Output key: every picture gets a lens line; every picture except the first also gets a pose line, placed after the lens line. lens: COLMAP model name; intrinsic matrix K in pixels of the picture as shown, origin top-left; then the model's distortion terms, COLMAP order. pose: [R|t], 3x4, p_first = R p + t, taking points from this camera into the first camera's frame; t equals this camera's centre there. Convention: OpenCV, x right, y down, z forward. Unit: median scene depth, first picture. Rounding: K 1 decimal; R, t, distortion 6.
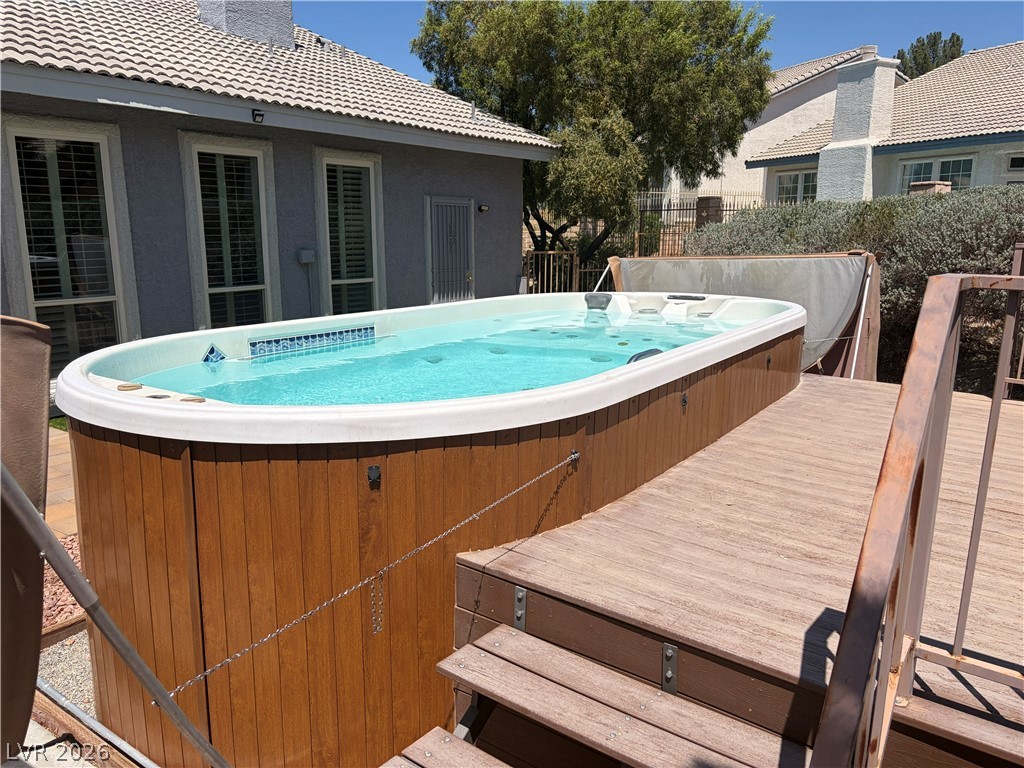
lens RADIAL K [[778.5, 0, 512.0], [0, 778.5, 384.0], [0, 0, 1]] dist [-0.007383, -0.006061]
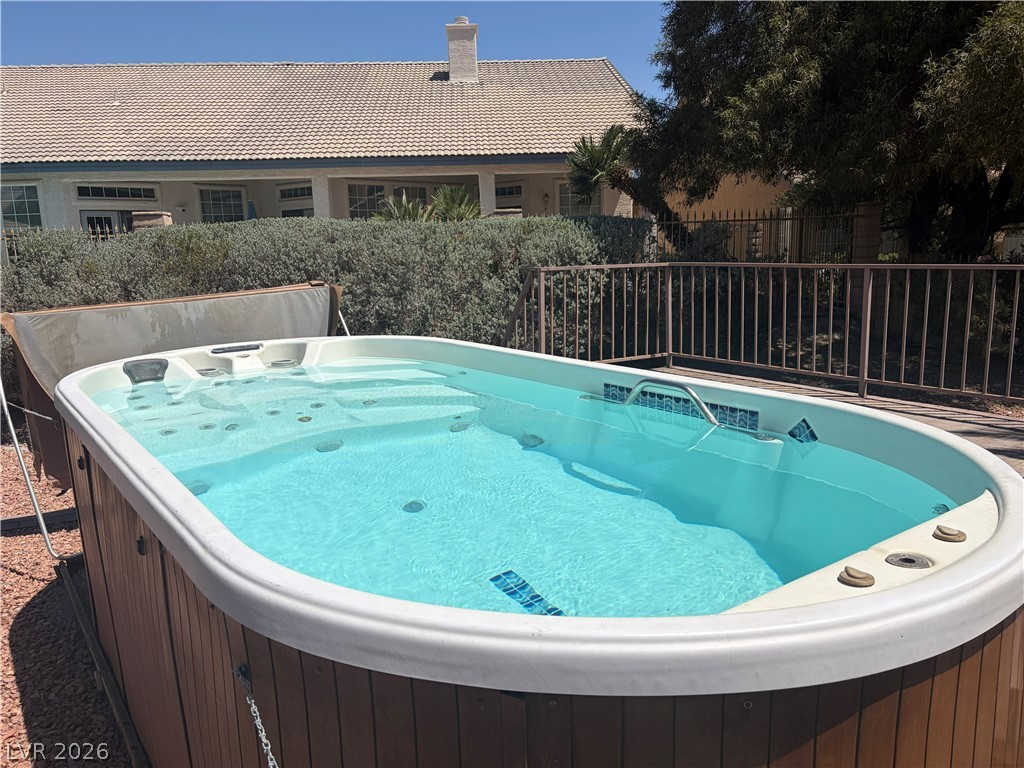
lens RADIAL K [[778.5, 0, 512.0], [0, 778.5, 384.0], [0, 0, 1]] dist [-0.007383, -0.006061]
pose [[0.339988, -0.181254, 0.922798, -0.427064], [0.209855, 0.971130, 0.113430, -0.098728], [-0.916716, 0.155089, 0.368210, 0.388031]]
